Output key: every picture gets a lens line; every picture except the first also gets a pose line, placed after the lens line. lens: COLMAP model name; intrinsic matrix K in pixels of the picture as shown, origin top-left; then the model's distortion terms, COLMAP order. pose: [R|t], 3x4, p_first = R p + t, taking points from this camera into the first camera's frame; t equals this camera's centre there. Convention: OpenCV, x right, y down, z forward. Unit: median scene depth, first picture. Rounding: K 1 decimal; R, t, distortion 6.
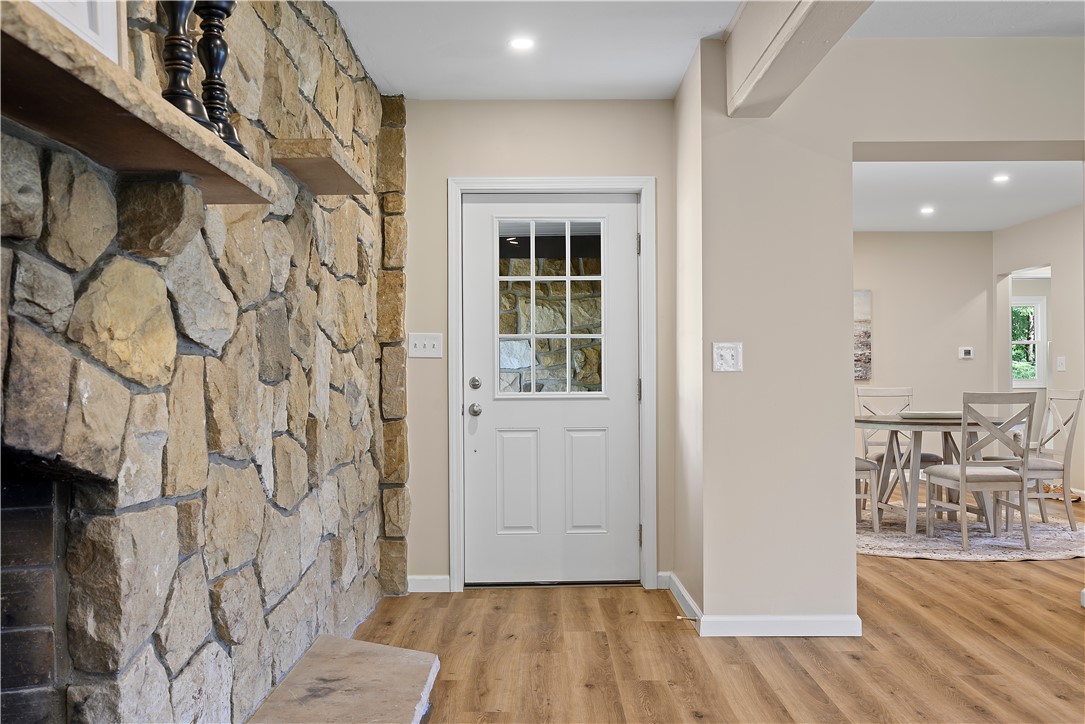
lens RADIAL K [[934.2, 0, 542.5], [0, 934.2, 362.0], [0, 0, 1]] dist [-0.002726, -0.000959]
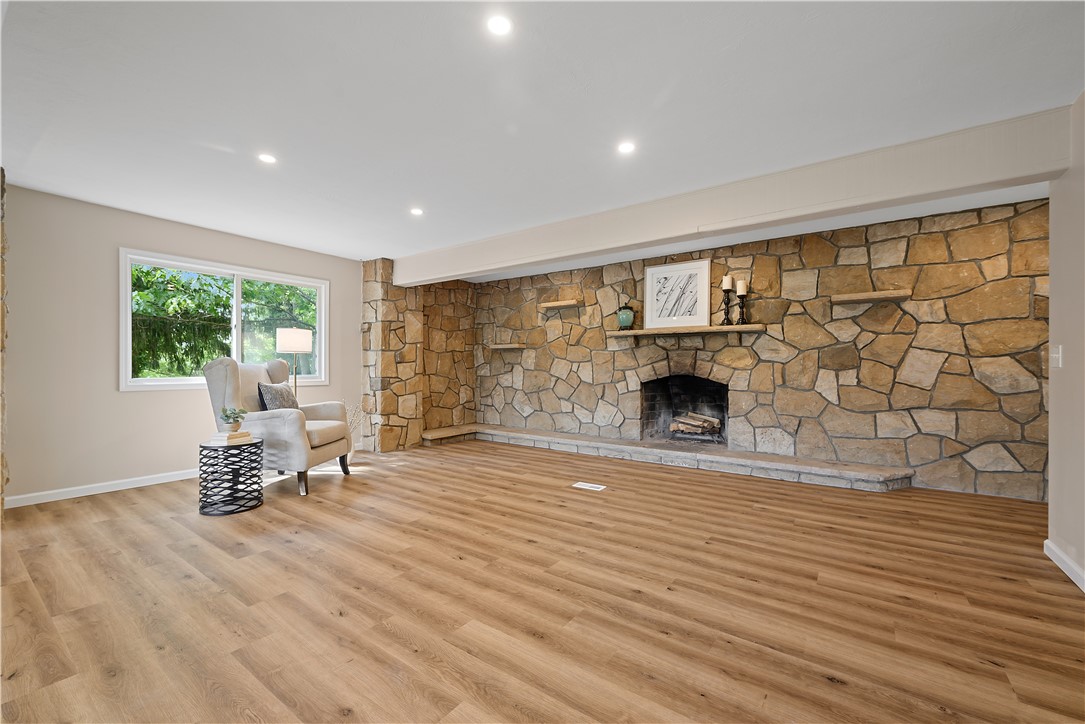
lens RADIAL K [[437.6, 0, 544.9], [0, 437.6, 367.2], [0, 0, 1]] dist [0.001296, -0.000095]
pose [[-0.581888, 0.003308, -0.813262, 1.330607], [0.007423, 0.999972, -0.001243, 0.006600], [0.813235, -0.006761, -0.581896, 0.888284]]
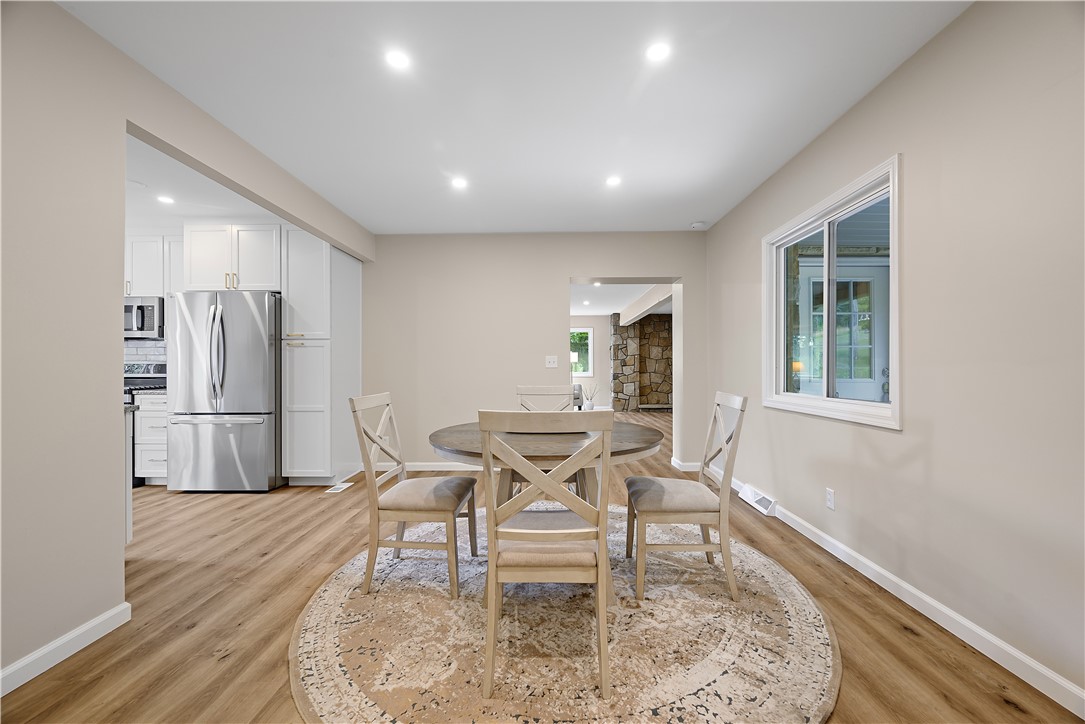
lens RADIAL K [[437.6, 0, 544.9], [0, 437.6, 367.2], [0, 0, 1]] dist [0.001296, -0.000095]
pose [[-0.999729, 0.008309, 0.021740, 0.784320], [0.008080, 0.999911, -0.010587, 0.022007], [-0.021826, -0.010408, -0.999708, 2.719490]]
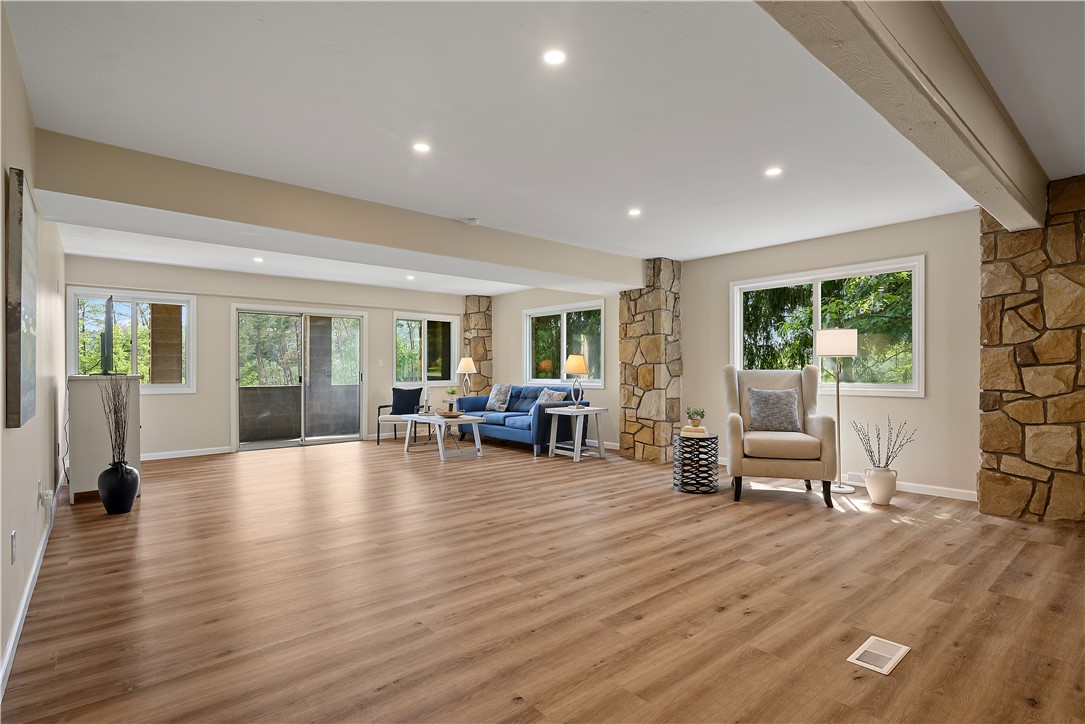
lens RADIAL K [[529.3, 0, 546.8], [0, 529.3, 370.7], [0, 0, 1]] dist [-0.001647, -0.000442]
pose [[-0.649255, 0.005804, 0.760549, 0.063889], [-0.002699, 0.999947, -0.009934, 0.008697], [-0.760566, -0.008503, -0.649205, 0.985939]]
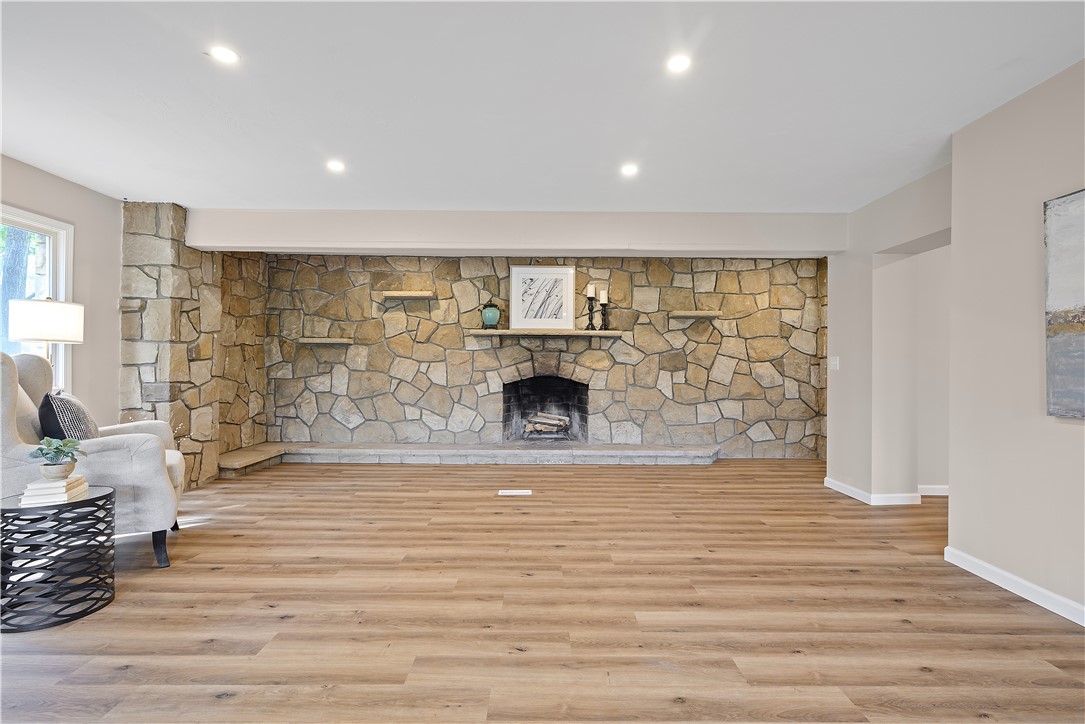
lens RADIAL K [[498.0, 0, 542.3], [0, 498.0, 364.5], [0, 0, 1]] dist [0.000949, -0.000187]
pose [[-0.000331, -0.002051, -0.999998, 1.598867], [0.002018, 0.999996, -0.002051, -0.001523], [0.999998, -0.002019, -0.000327, 0.358322]]
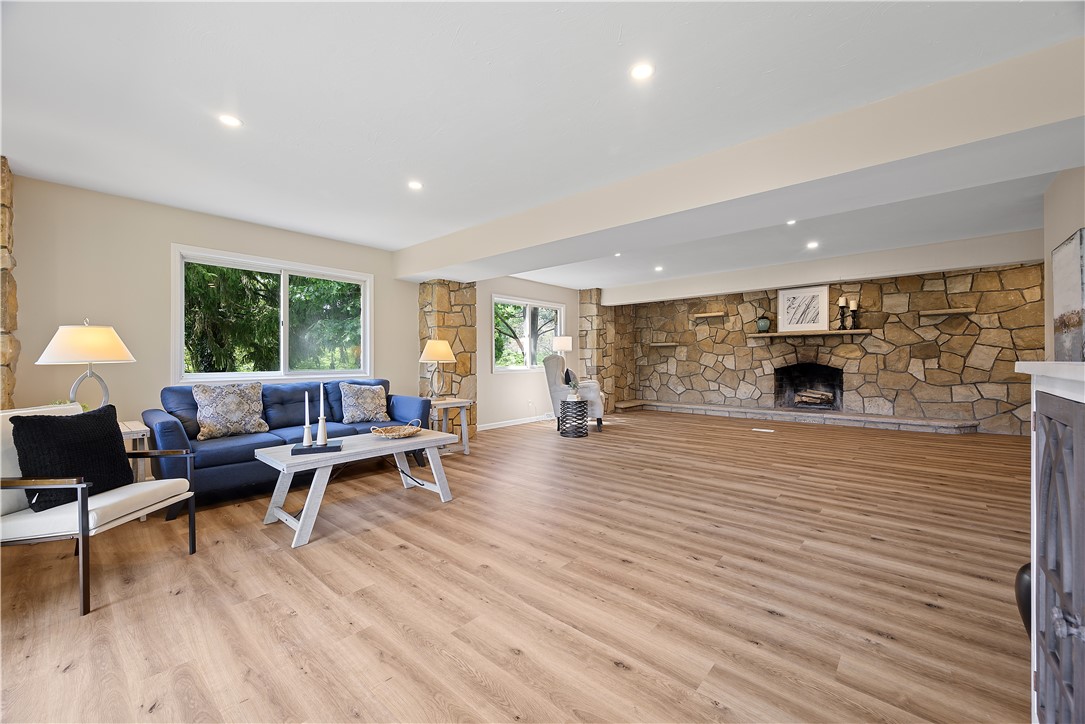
lens RADIAL K [[425.6, 0, 543.3], [0, 425.6, 358.3], [0, 0, 1]] dist [-0.001011, -0.000237]
pose [[-0.665541, 0.005680, -0.746339, 2.391163], [0.014948, 0.999872, -0.005720, 0.002816], [0.746211, -0.014964, -0.665541, 0.832652]]
